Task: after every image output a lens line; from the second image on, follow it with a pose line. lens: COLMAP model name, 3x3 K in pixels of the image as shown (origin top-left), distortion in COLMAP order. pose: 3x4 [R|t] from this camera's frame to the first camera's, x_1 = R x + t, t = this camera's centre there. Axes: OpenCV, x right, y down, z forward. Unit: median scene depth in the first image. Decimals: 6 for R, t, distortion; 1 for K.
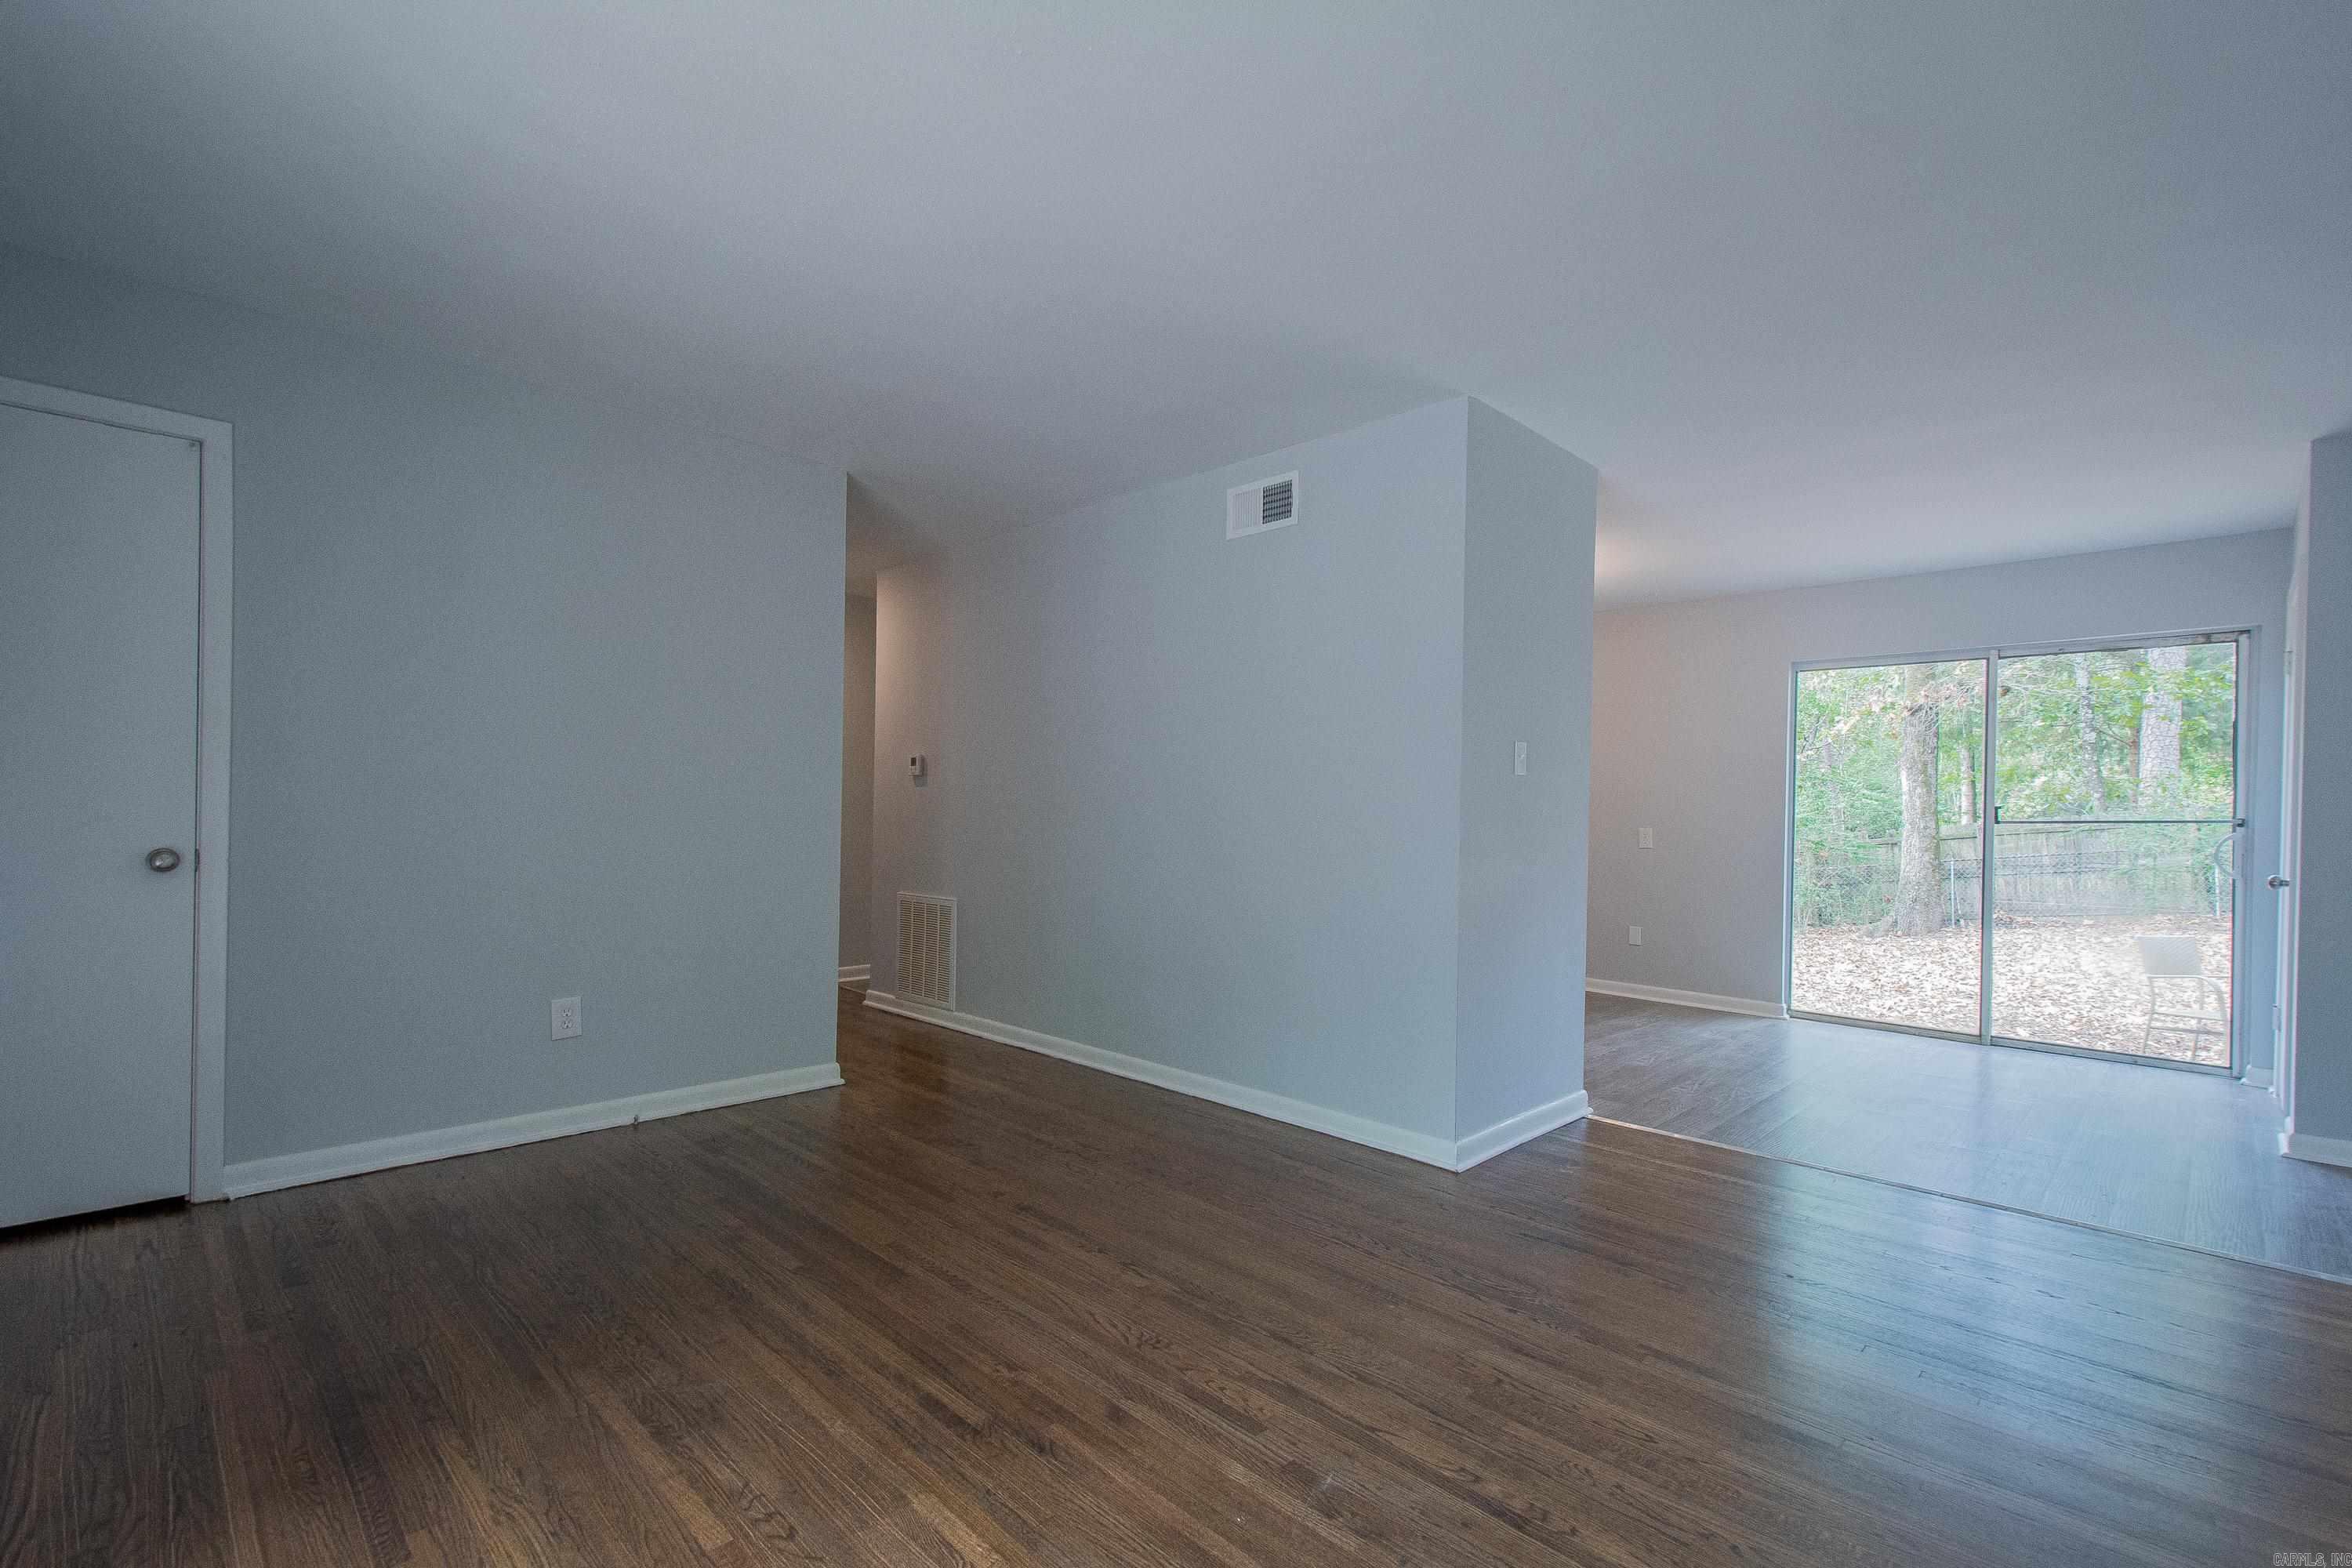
lens RADIAL K [[1038.0, 0, 1190.5], [0, 1038.0, 817.0], [0, 0, 1]] dist [0.024859, -0.009935]
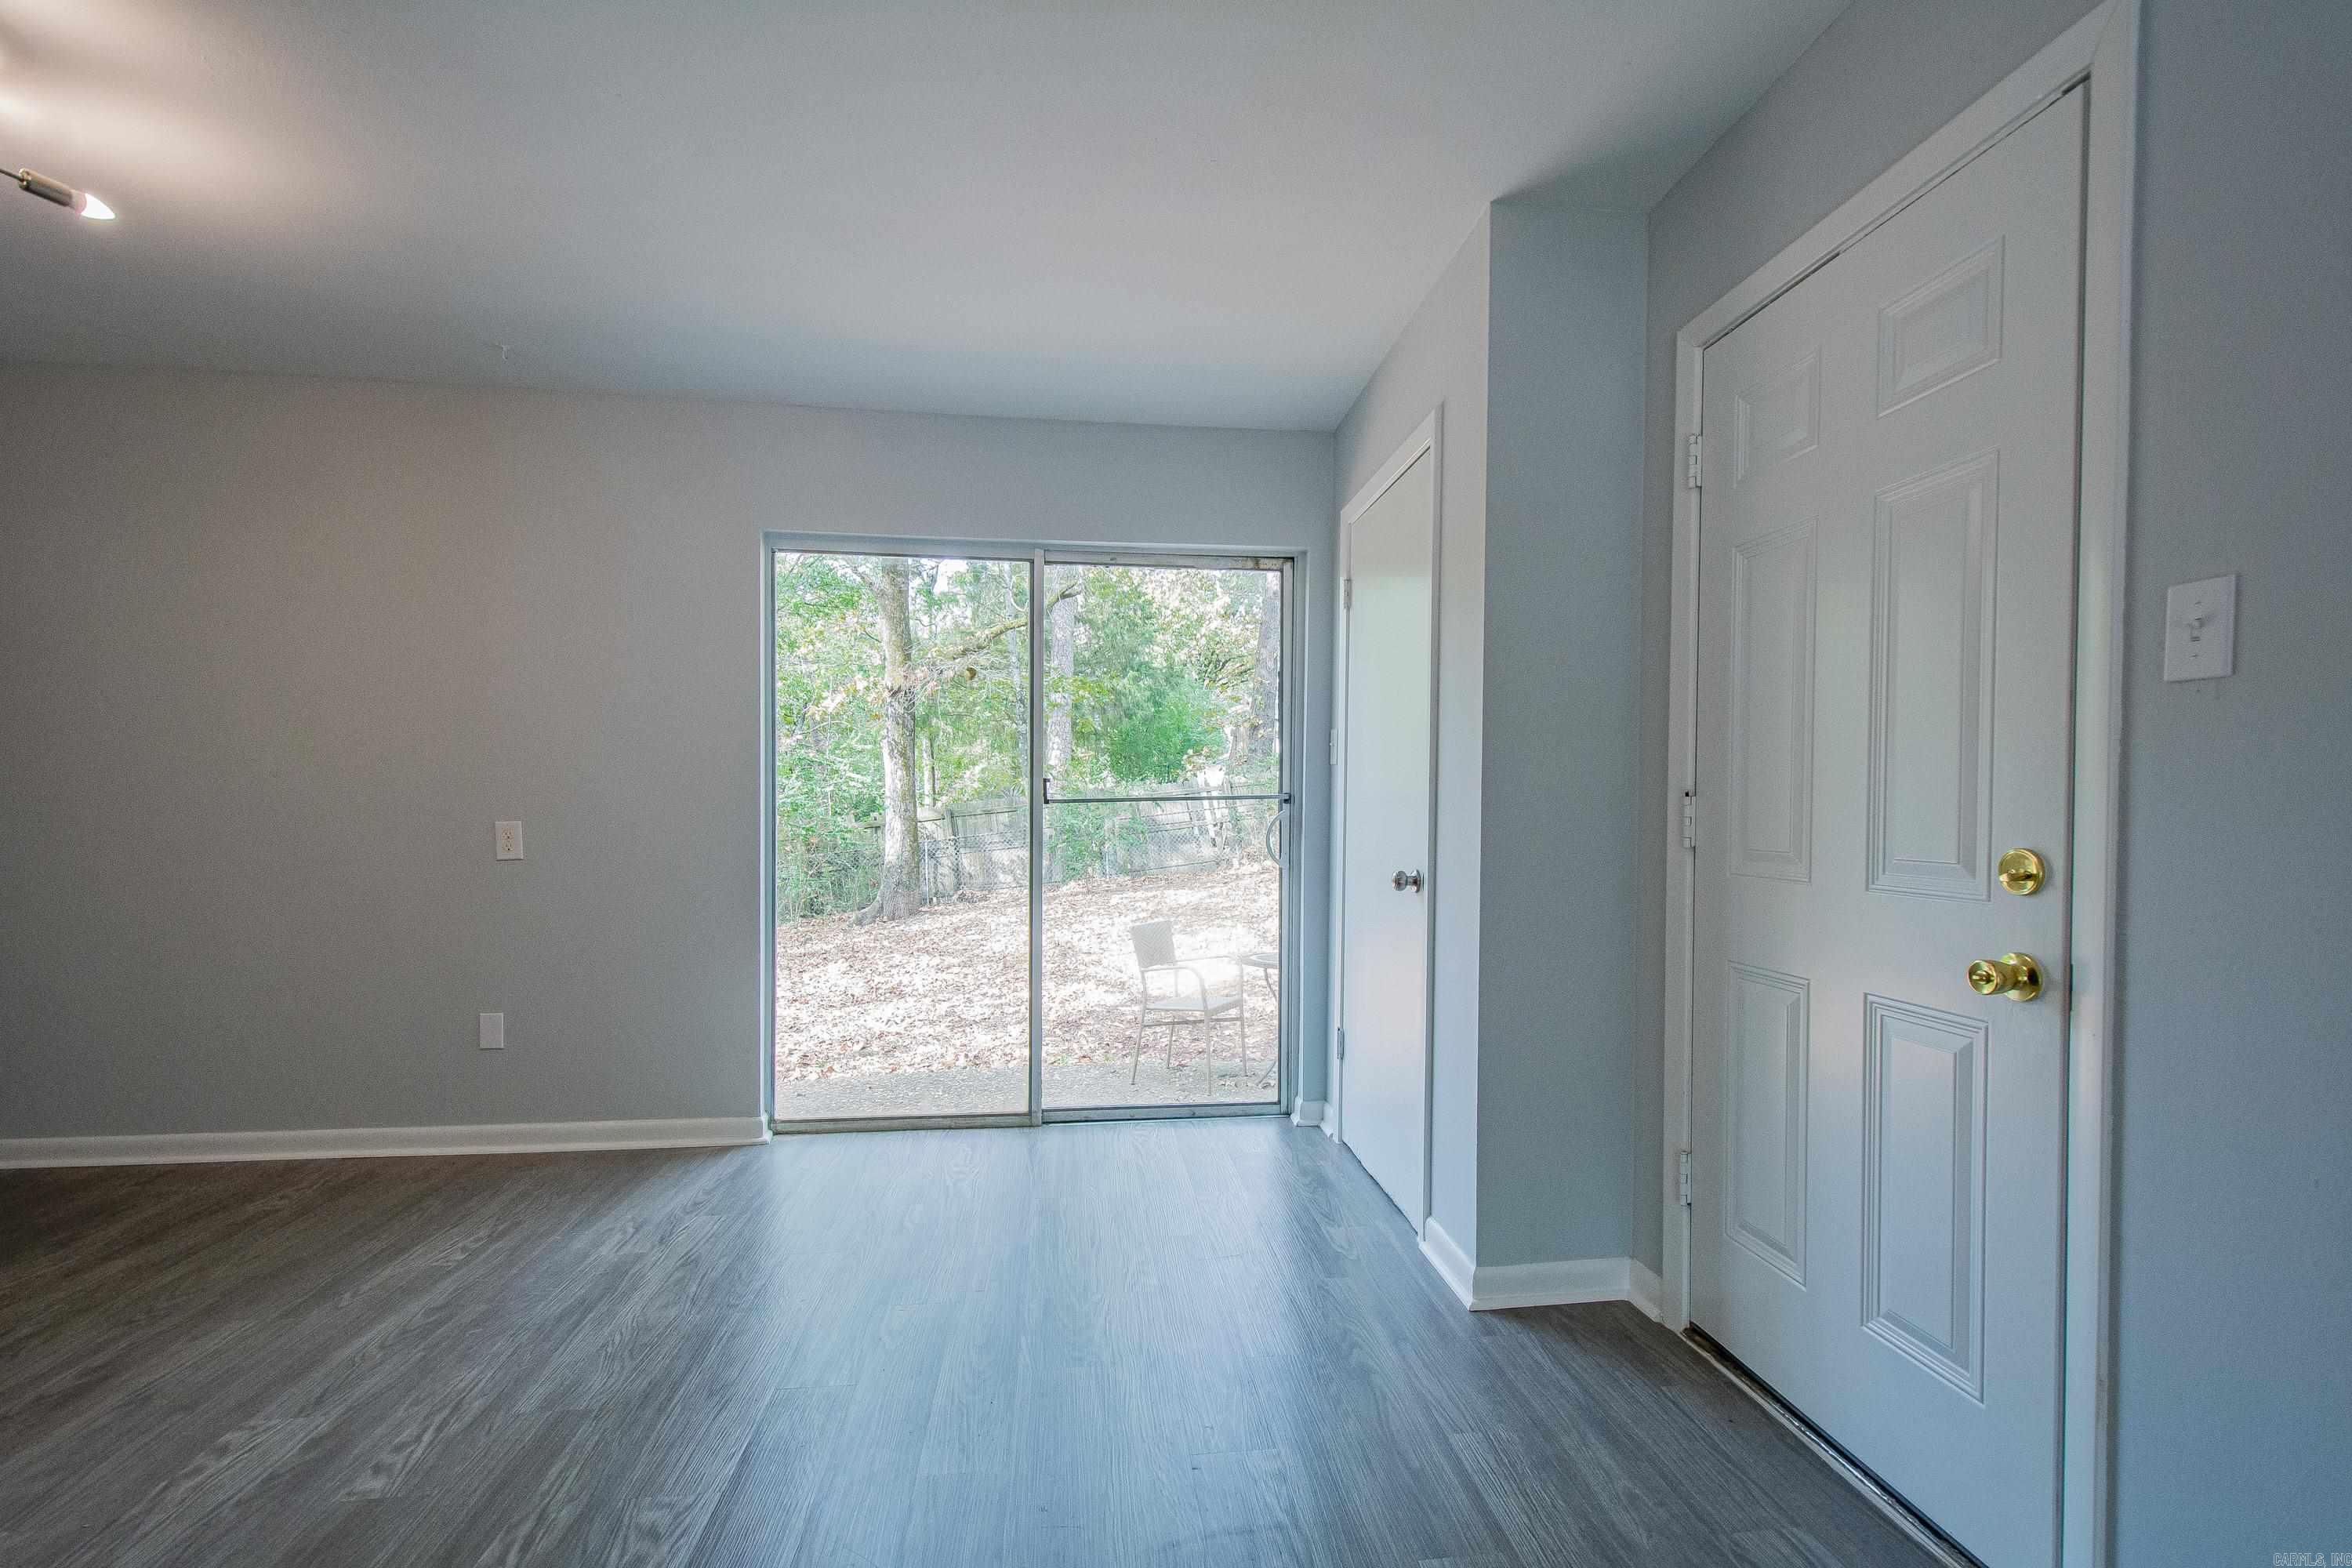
lens RADIAL K [[1038.0, 0, 1190.5], [0, 1038.0, 817.0], [0, 0, 1]] dist [0.024859, -0.009935]
pose [[0.626813, -0.021979, 0.778860, 0.100276], [0.011849, 0.999755, 0.018676, 0.001217], [-0.779080, -0.002477, 0.626920, 0.168841]]
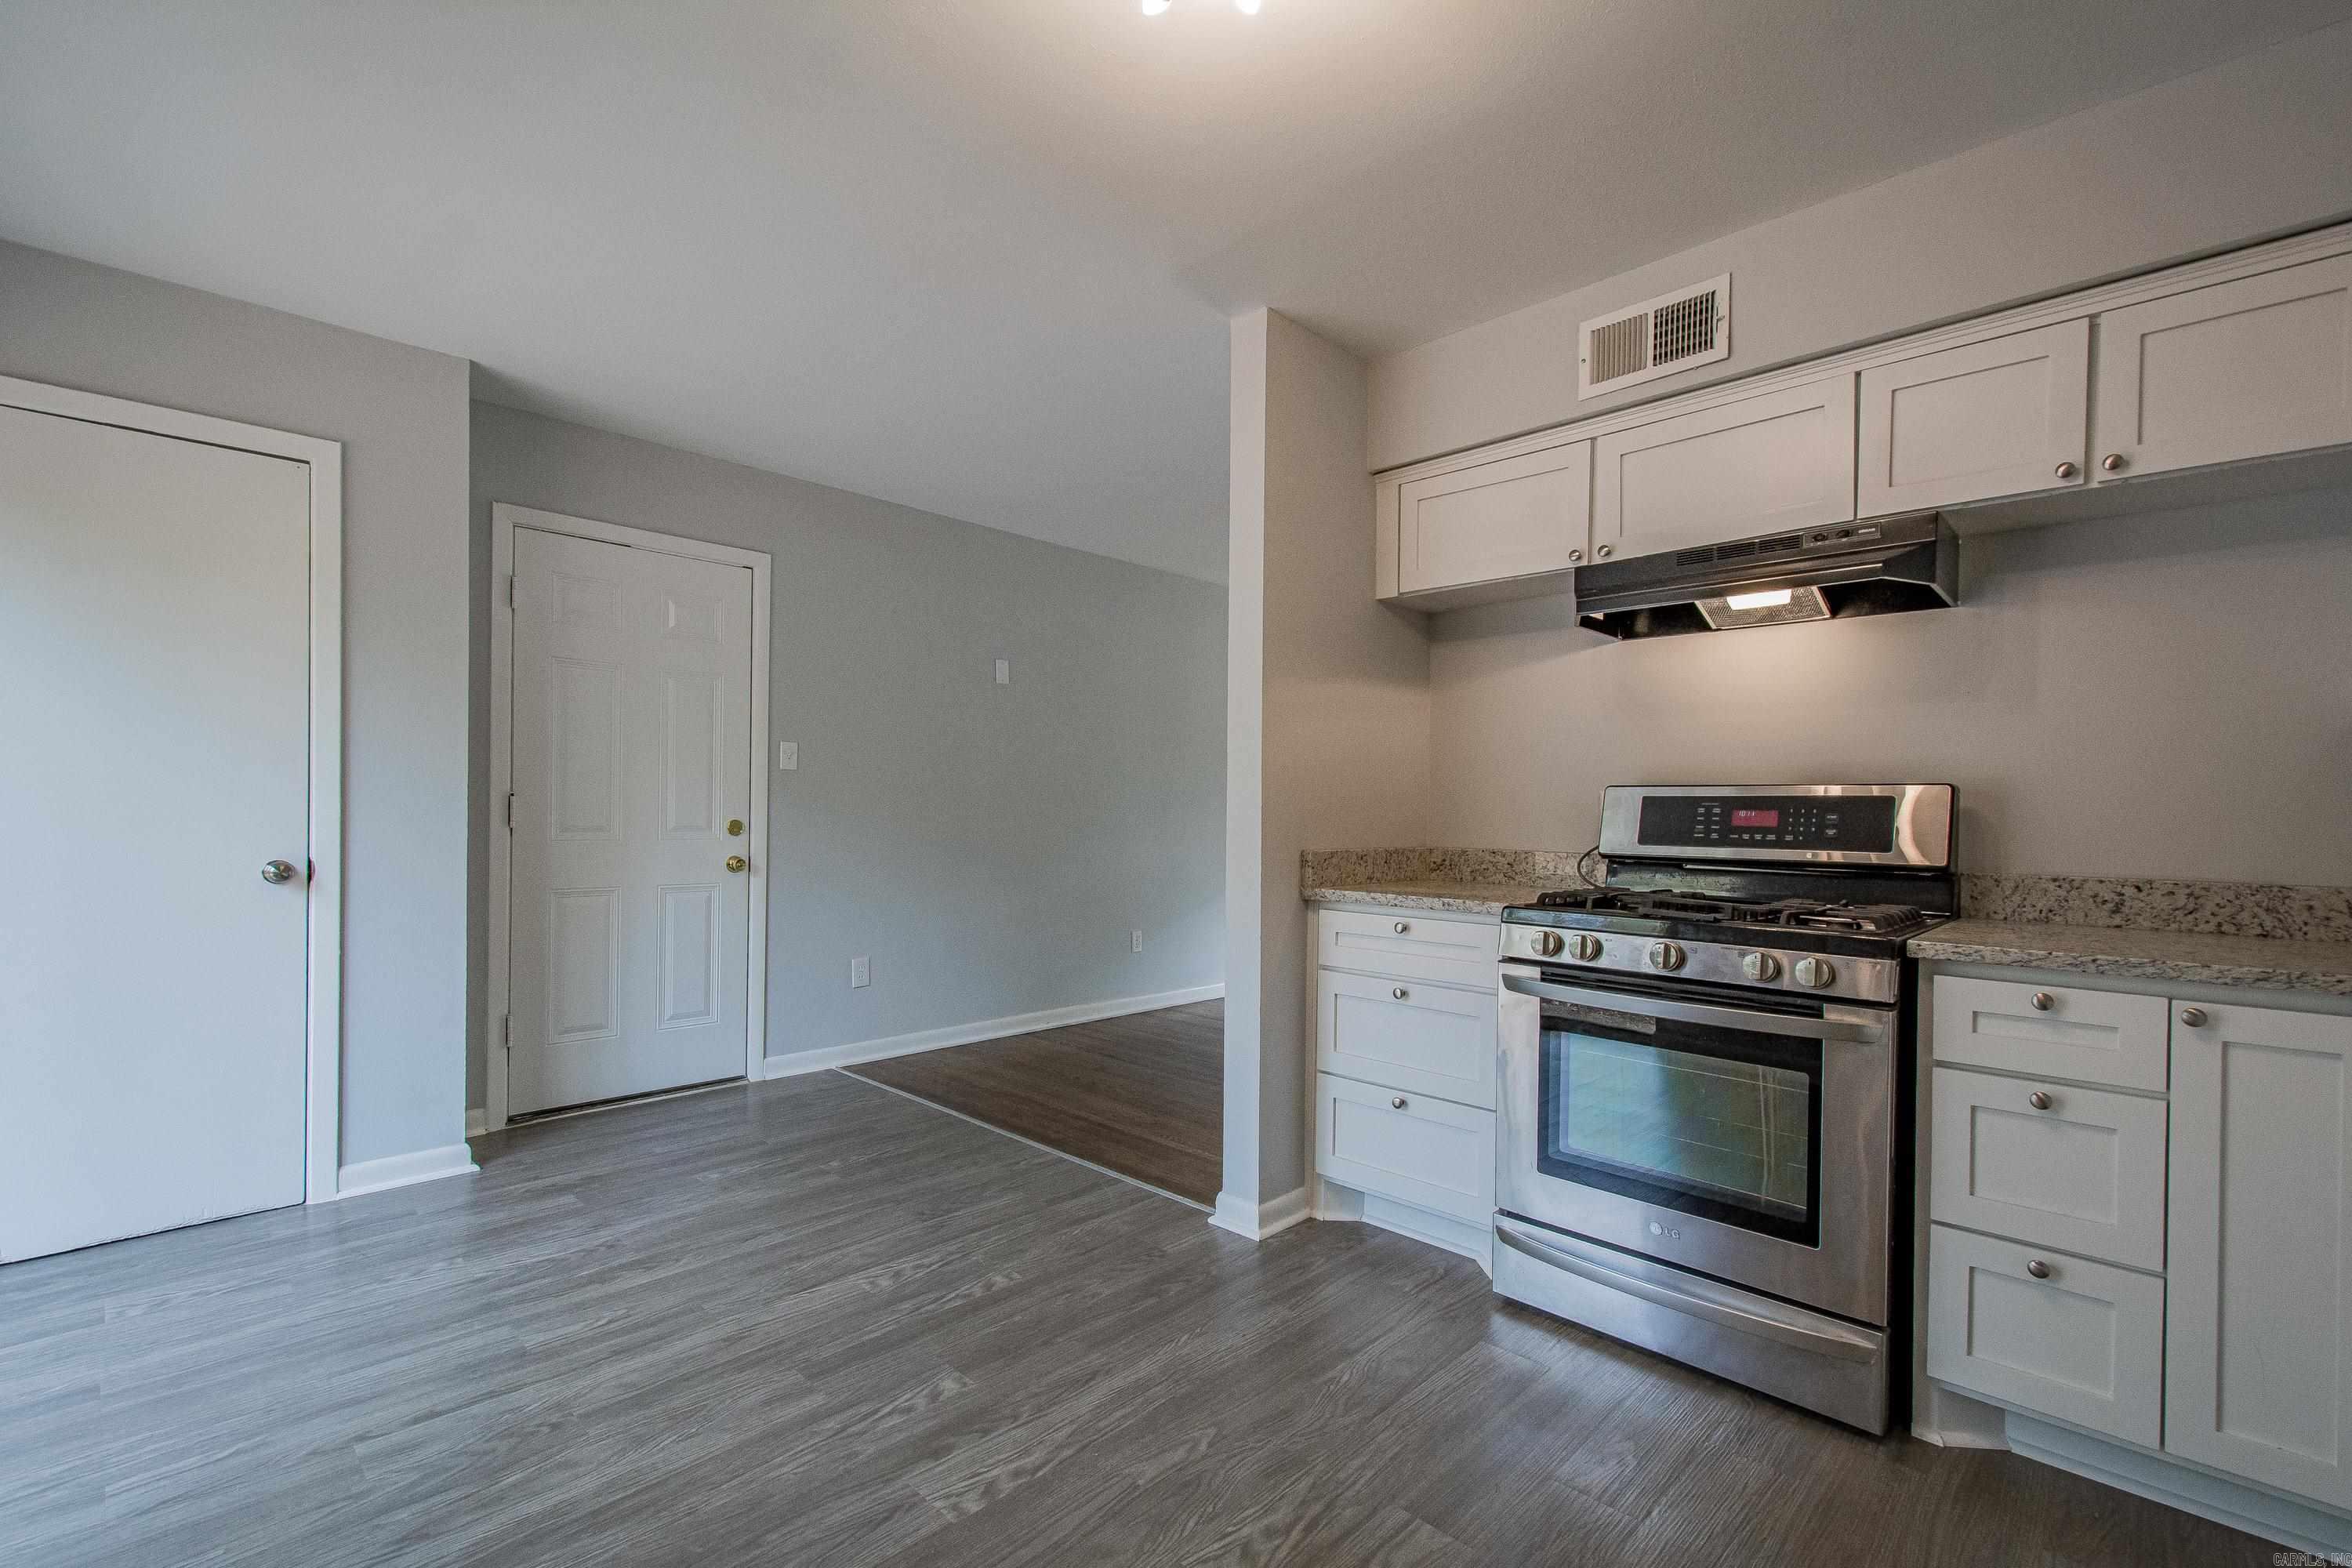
lens RADIAL K [[1038.0, 0, 1190.5], [0, 1038.0, 817.0], [0, 0, 1]] dist [0.024859, -0.009935]
pose [[-0.999575, -0.028454, -0.006274, 0.103894], [-0.028538, 0.999497, 0.013818, -0.000924], [0.005878, 0.013991, -0.999885, 0.433222]]
